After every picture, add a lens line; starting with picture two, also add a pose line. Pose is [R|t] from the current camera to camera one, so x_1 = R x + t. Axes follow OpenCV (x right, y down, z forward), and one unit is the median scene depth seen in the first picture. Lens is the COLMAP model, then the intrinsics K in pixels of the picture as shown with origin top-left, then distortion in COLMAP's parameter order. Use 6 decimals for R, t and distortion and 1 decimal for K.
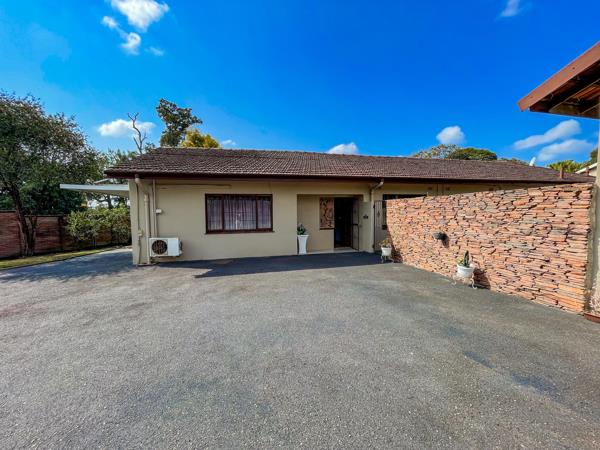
lens RADIAL K [[242.7, 0, 296.0], [0, 242.7, 226.6], [0, 0, 1]] dist [-0.001724, 0.000017]
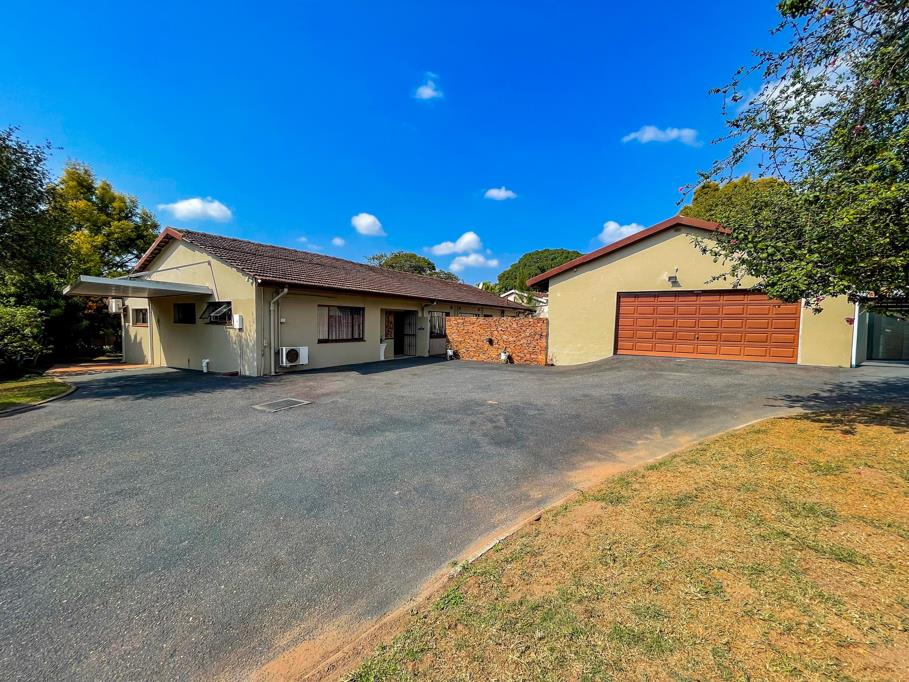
lens RADIAL K [[367.7, 0, 448.4], [0, 367.7, 343.4], [0, 0, 1]] dist [-0.001724, 0.000017]
pose [[0.714286, -0.016950, 0.699649, -1.168322], [0.016565, 0.999836, 0.007311, 0.031031], [-0.699658, 0.006368, 0.714450, -0.566522]]
